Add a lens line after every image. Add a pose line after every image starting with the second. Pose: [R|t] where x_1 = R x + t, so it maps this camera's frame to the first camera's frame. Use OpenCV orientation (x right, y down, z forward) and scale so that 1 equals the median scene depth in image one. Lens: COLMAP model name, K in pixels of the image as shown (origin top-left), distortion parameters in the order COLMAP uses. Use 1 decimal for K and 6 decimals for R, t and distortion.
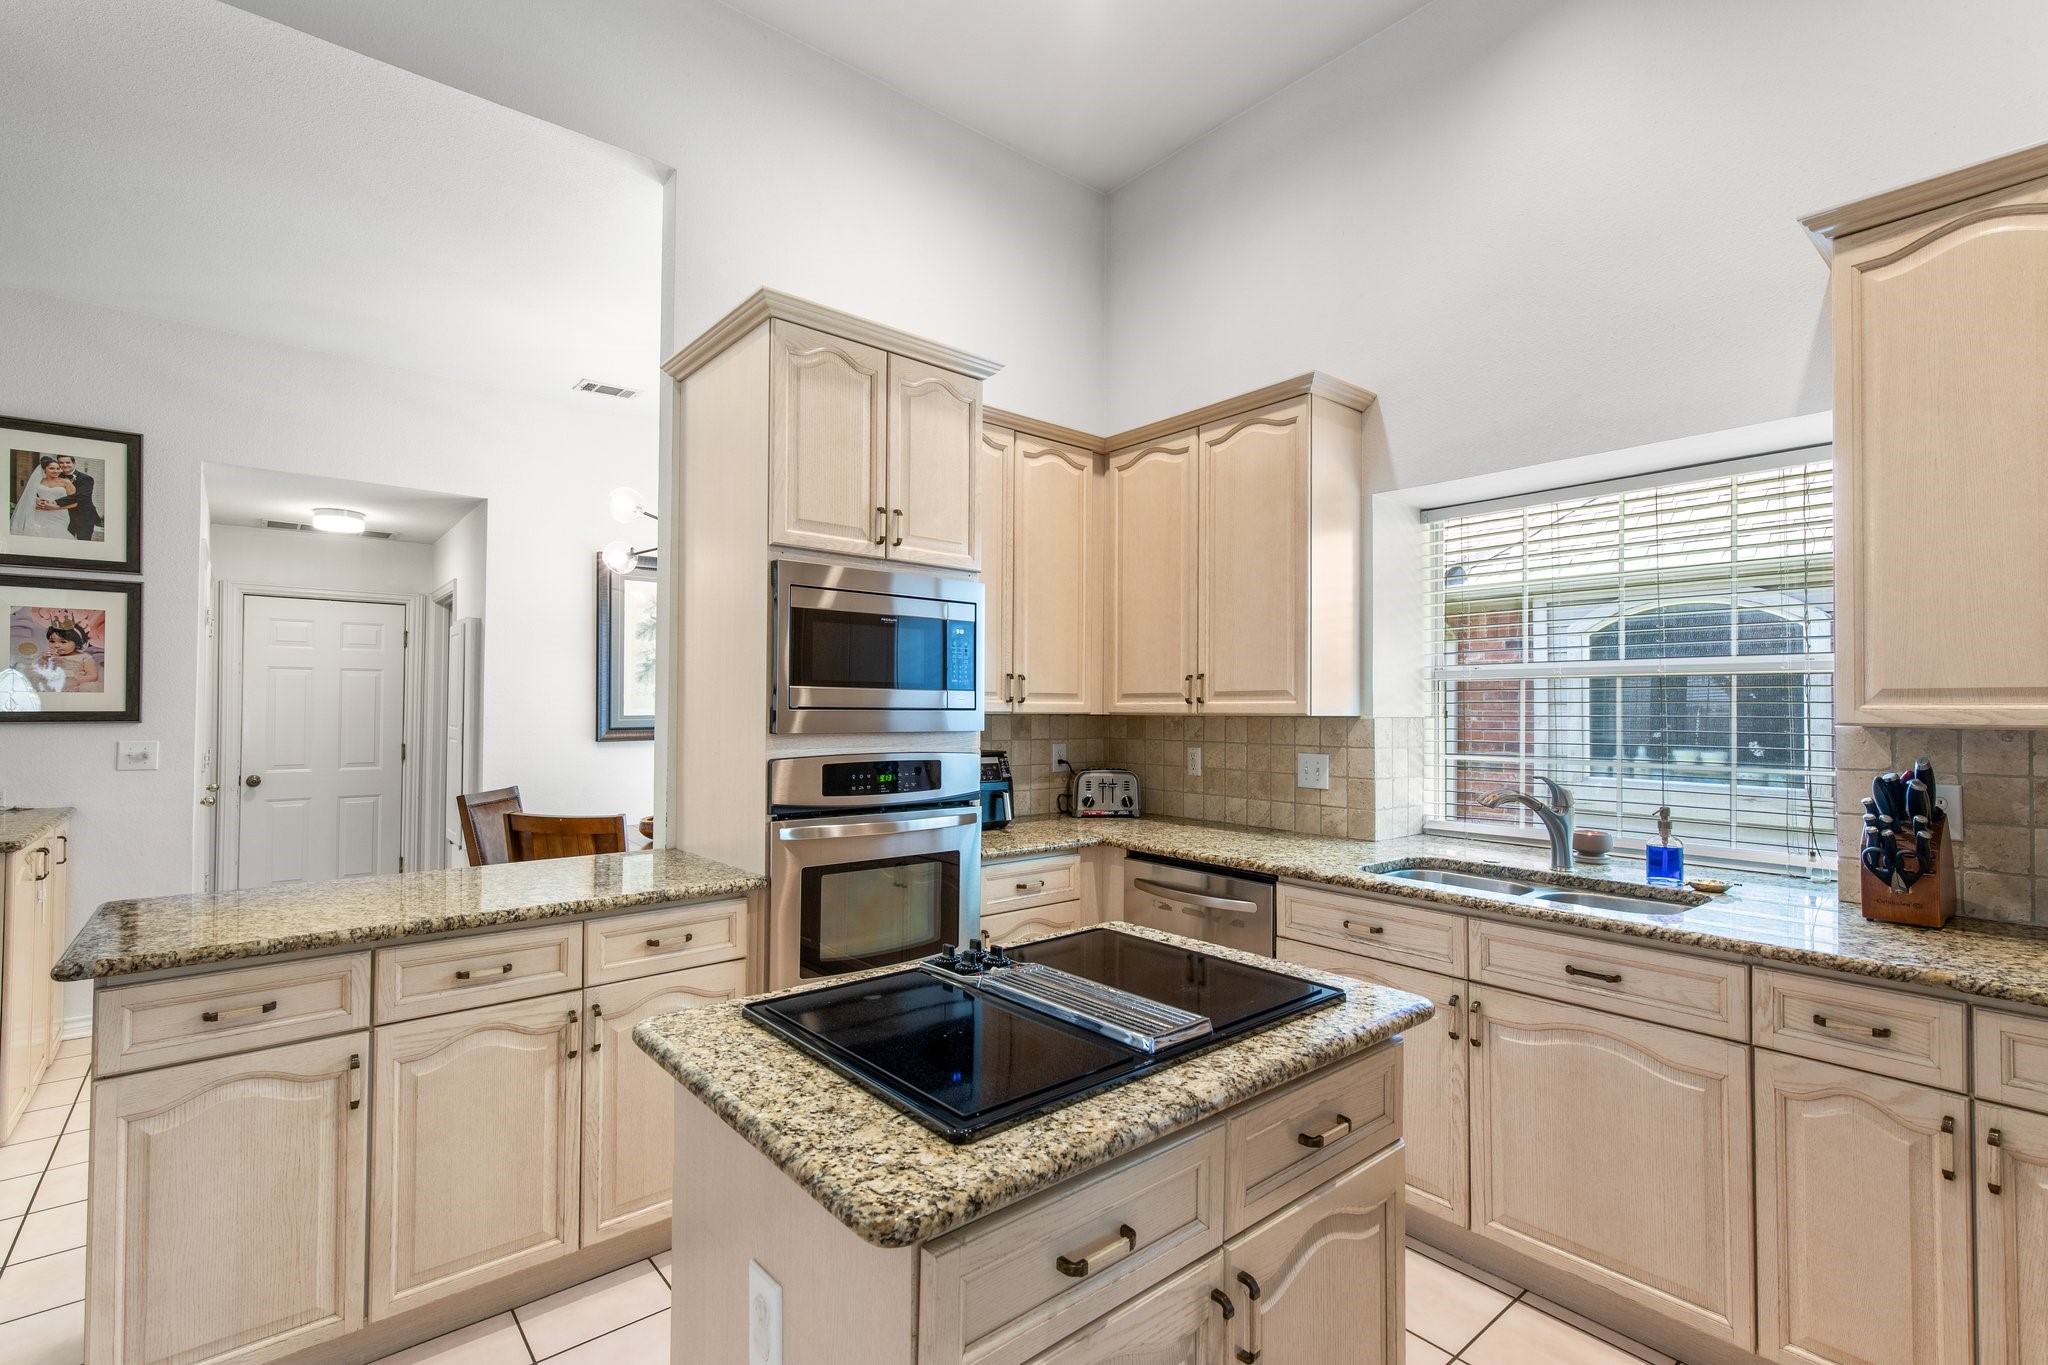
lens RADIAL K [[934.0, 0, 1020.6], [0, 934.0, 687.2], [0, 0, 1]] dist [0.014498, -0.002612]
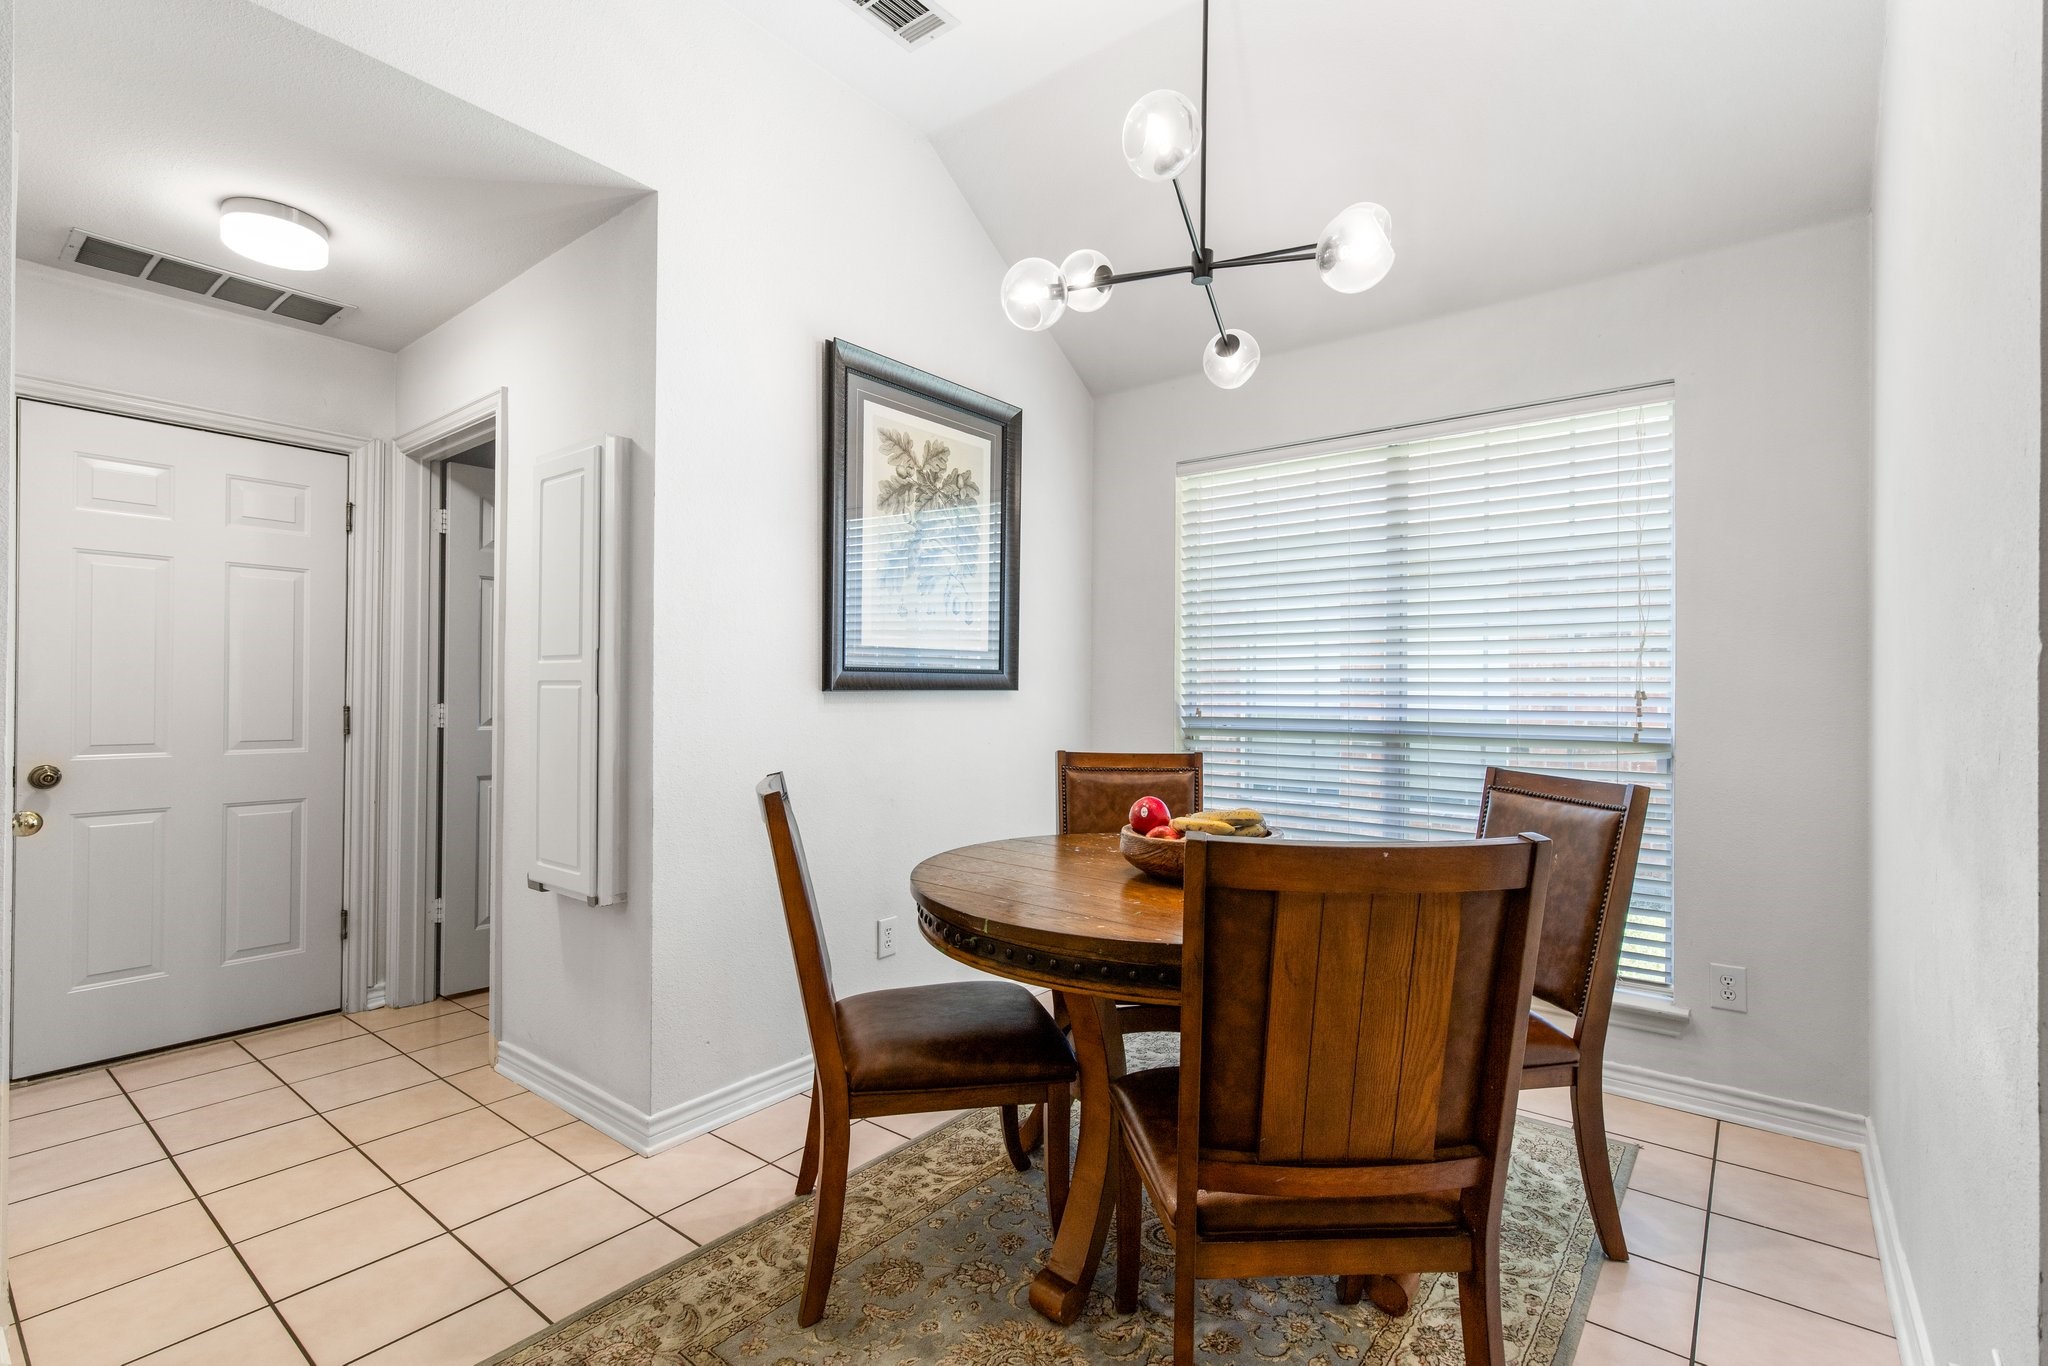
lens RADIAL K [[934.0, 0, 1027.4], [0, 934.0, 687.5], [0, 0, 1]] dist [0.014498, -0.002612]
pose [[0.979732, 0.000199, 0.200312, -0.386310], [-0.002609, 0.999927, 0.011765, 0.042816], [-0.200296, -0.012049, 0.979661, 0.387431]]
